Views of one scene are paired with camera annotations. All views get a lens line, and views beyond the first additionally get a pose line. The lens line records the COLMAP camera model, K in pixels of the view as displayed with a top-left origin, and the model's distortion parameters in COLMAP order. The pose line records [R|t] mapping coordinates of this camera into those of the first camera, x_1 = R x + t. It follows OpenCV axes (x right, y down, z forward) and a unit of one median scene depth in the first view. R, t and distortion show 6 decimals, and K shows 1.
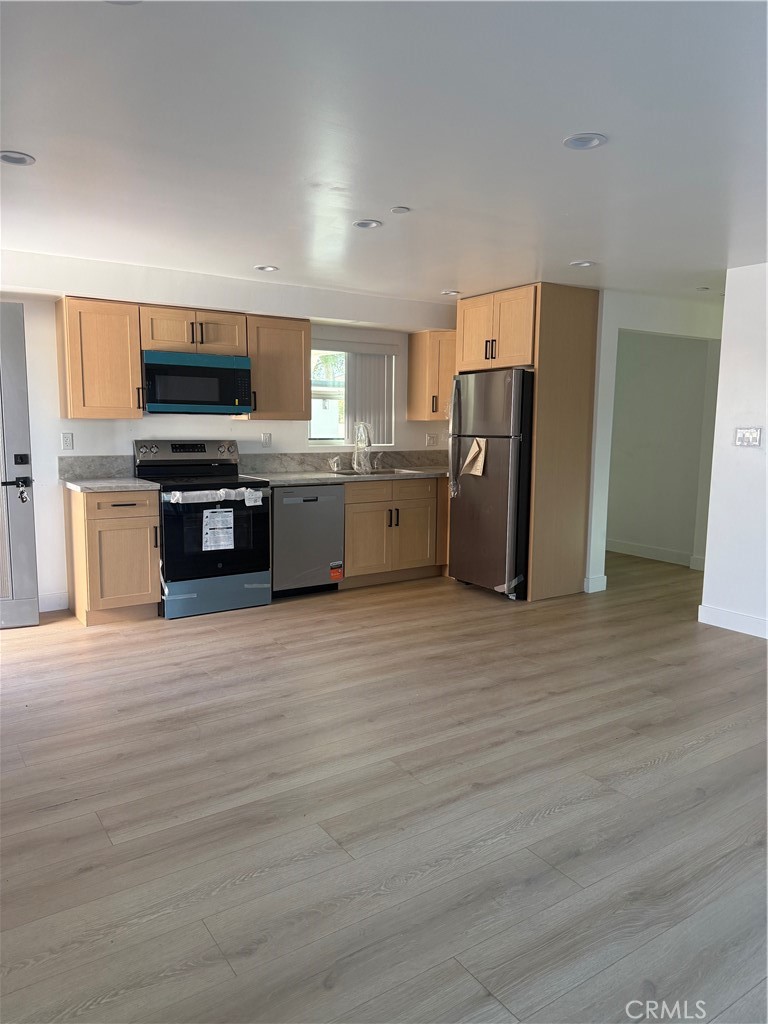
lens RADIAL K [[710.2, 0, 384.0], [0, 710.2, 512.0], [0, 0, 1]] dist [0.003921, -0.002473]
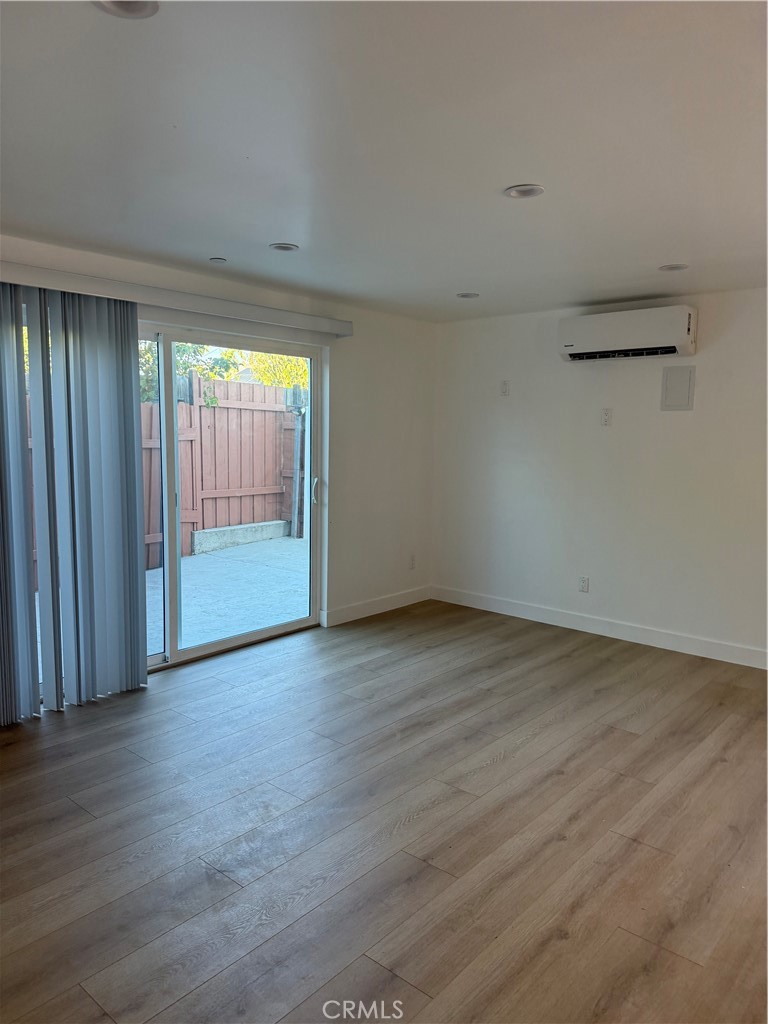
lens RADIAL K [[710.2, 0, 384.0], [0, 710.2, 512.0], [0, 0, 1]] dist [0.003921, -0.002473]
pose [[-0.963320, 0.001328, -0.268353, 0.653546], [-0.068909, 0.965234, 0.252139, -0.266278], [0.259359, 0.261382, -0.929738, 1.728732]]
